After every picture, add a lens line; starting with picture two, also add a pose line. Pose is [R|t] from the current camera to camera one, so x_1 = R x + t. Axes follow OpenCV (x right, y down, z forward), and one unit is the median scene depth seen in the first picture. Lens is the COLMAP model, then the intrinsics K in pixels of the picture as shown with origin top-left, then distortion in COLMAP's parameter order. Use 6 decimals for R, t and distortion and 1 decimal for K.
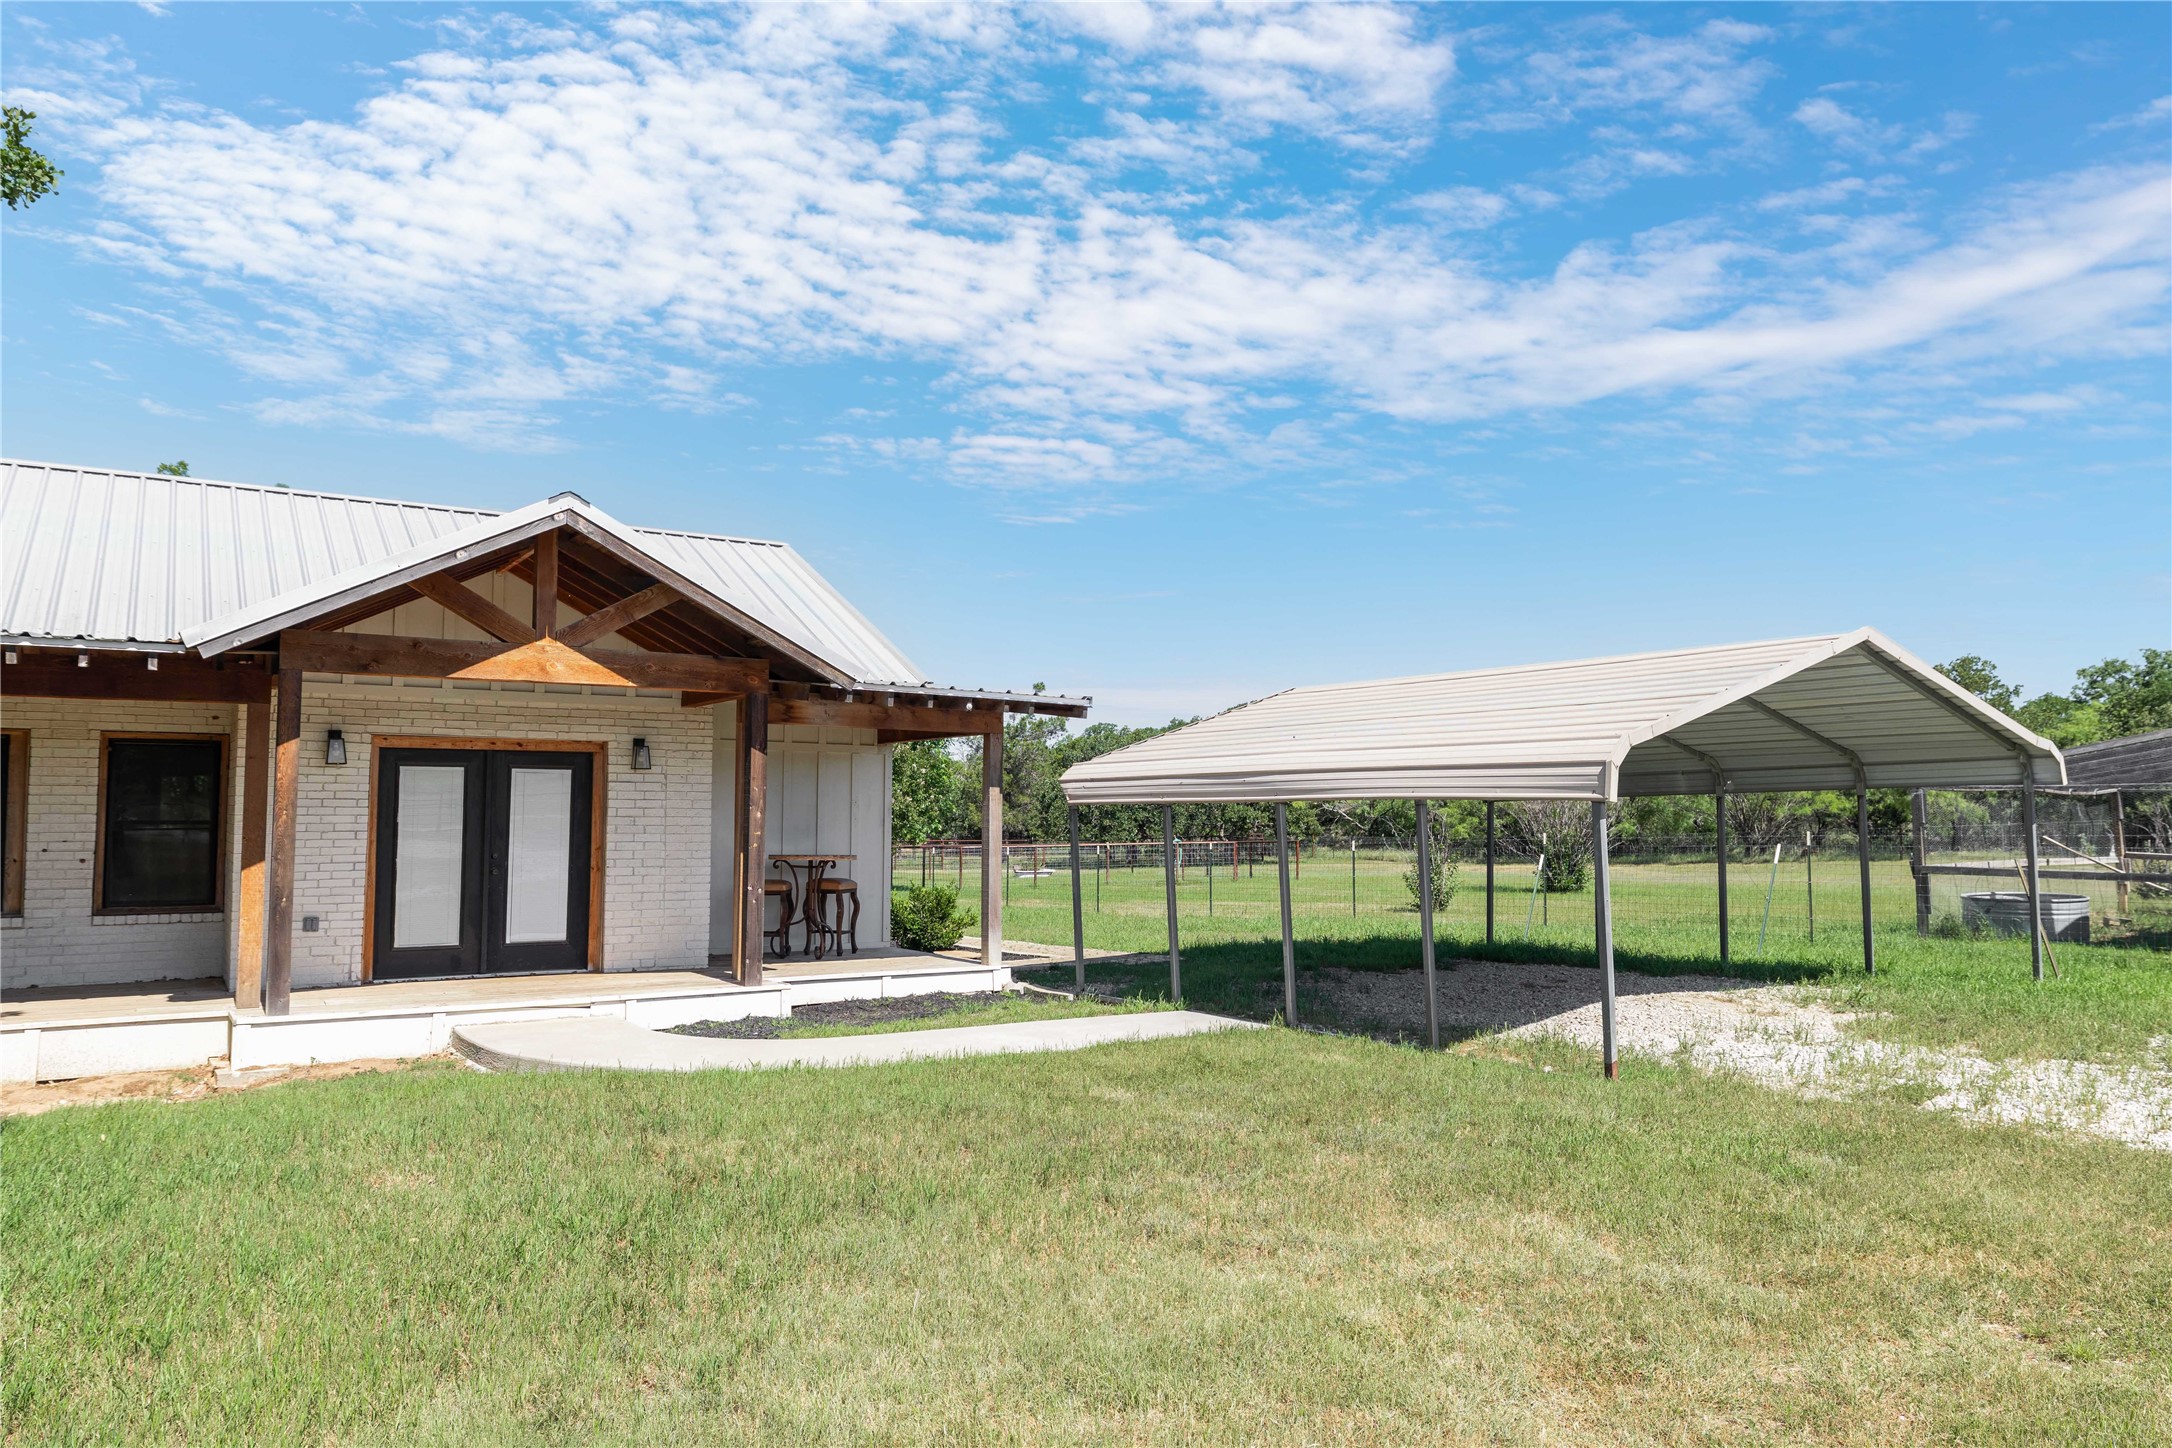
lens RADIAL K [[1511.0, 0, 1086.0], [0, 1511.0, 724.0], [0, 0, 1]] dist [-0.000909, 0.000122]
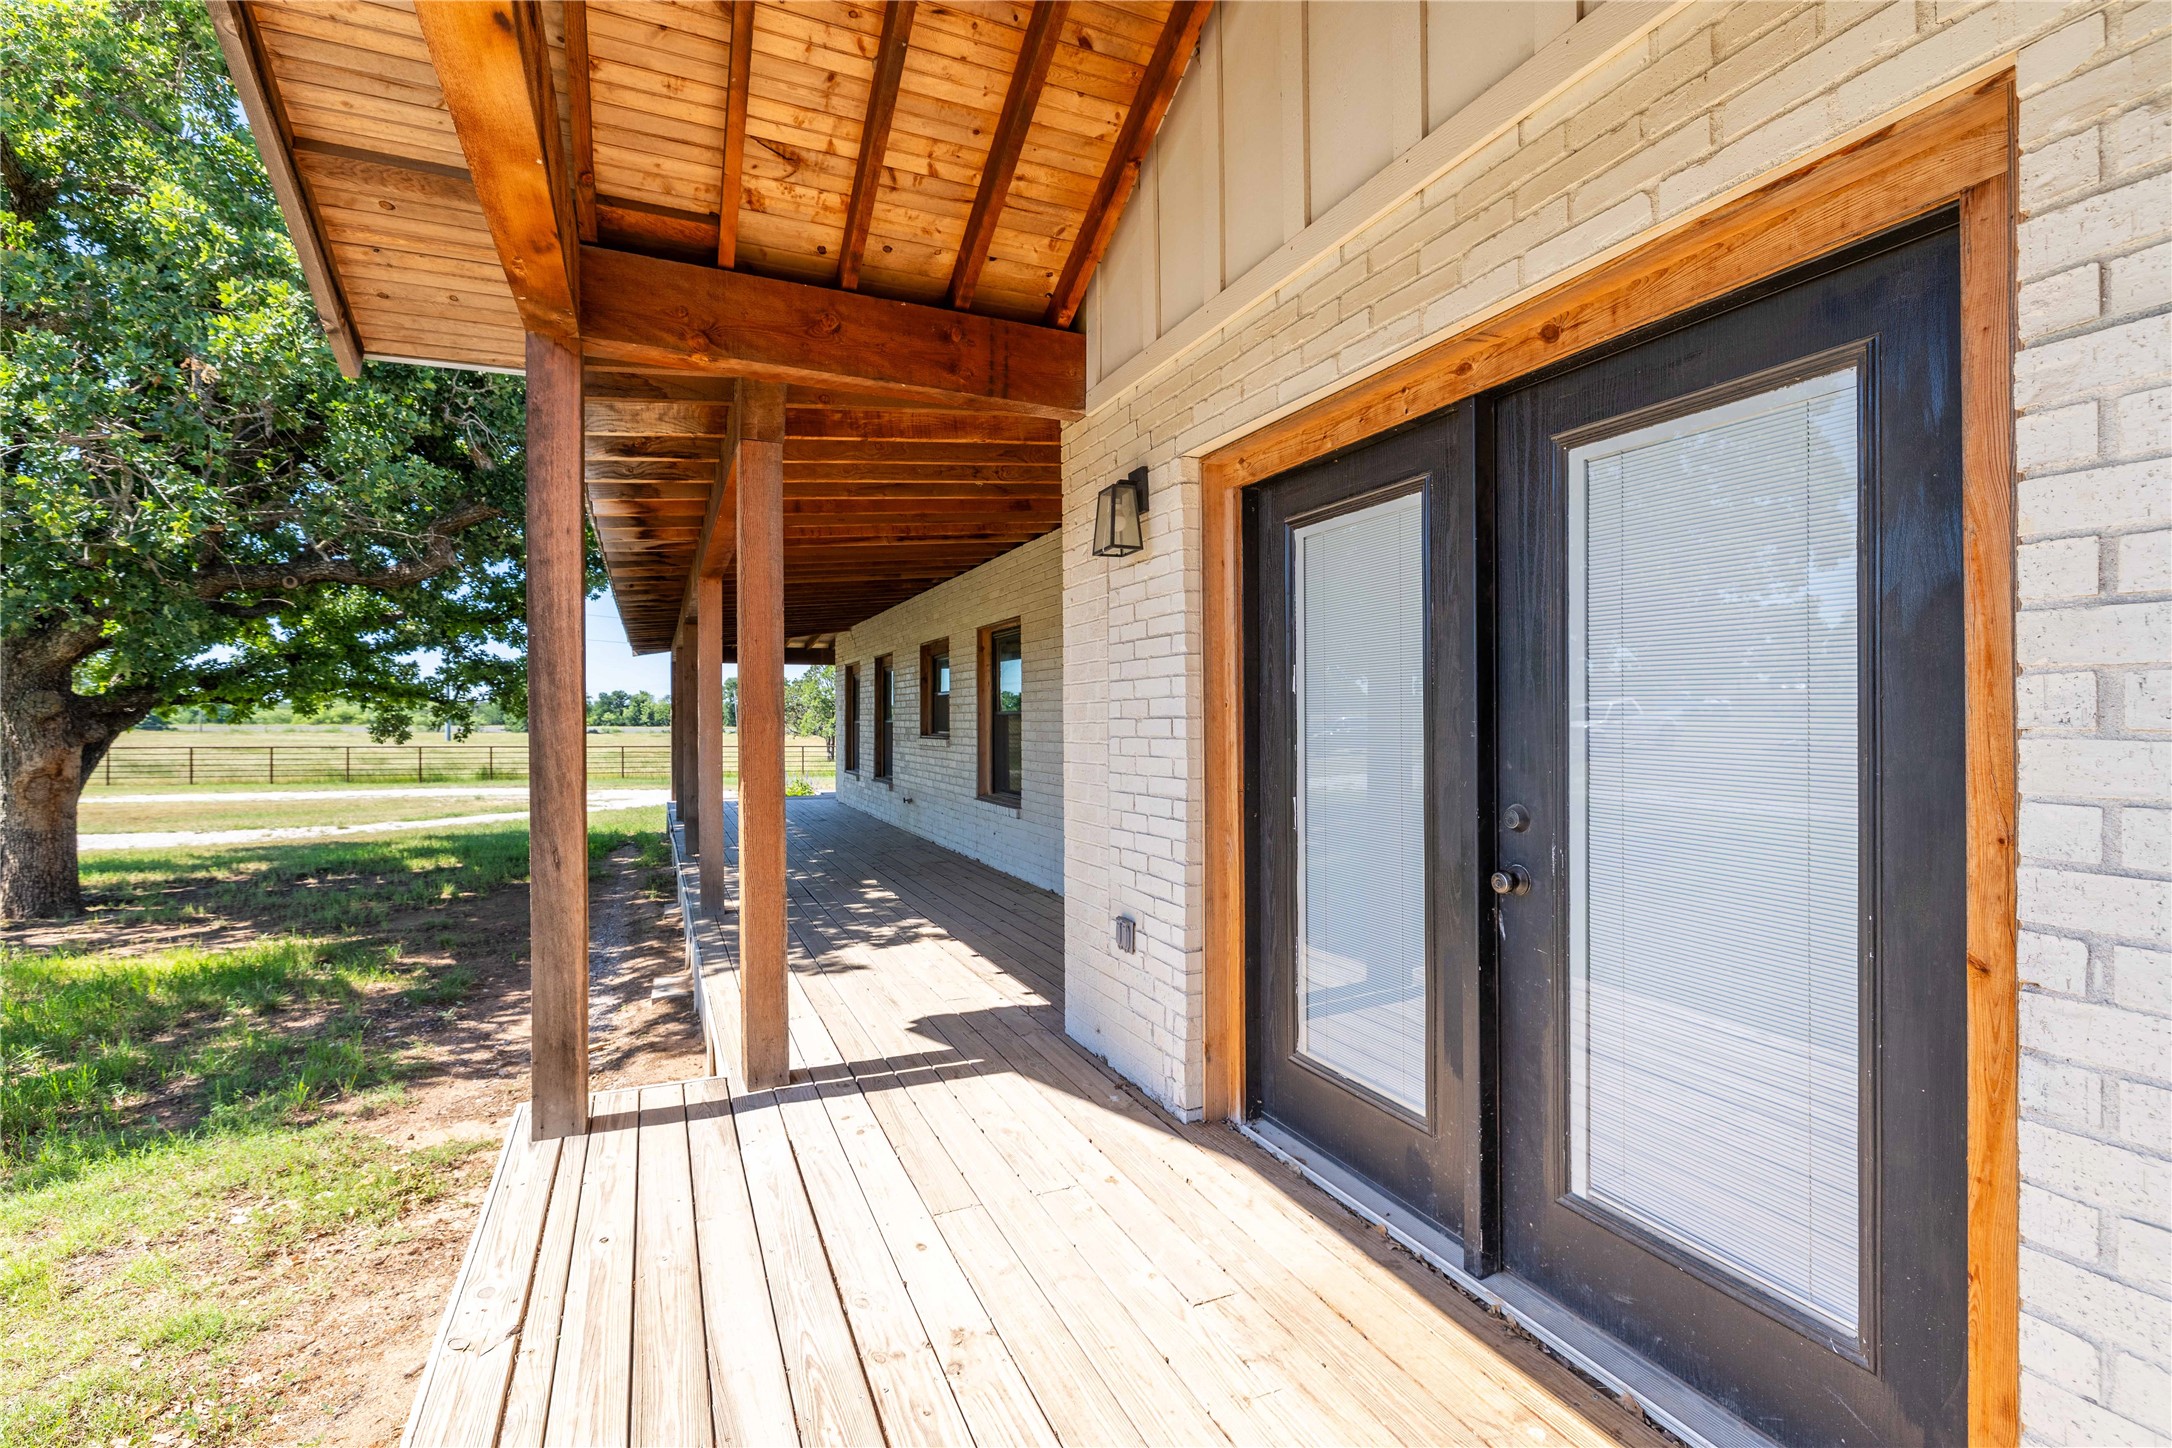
lens RADIAL K [[974.0, 0, 1086.0], [0, 974.0, 724.0], [0, 0, 1]] dist [-0.000191, -0.000068]
pose [[-0.175065, -0.004271, -0.984548, -0.218057], [0.063652, 0.997849, -0.015647, 0.069754], [0.982497, -0.065408, -0.174417, 0.948329]]
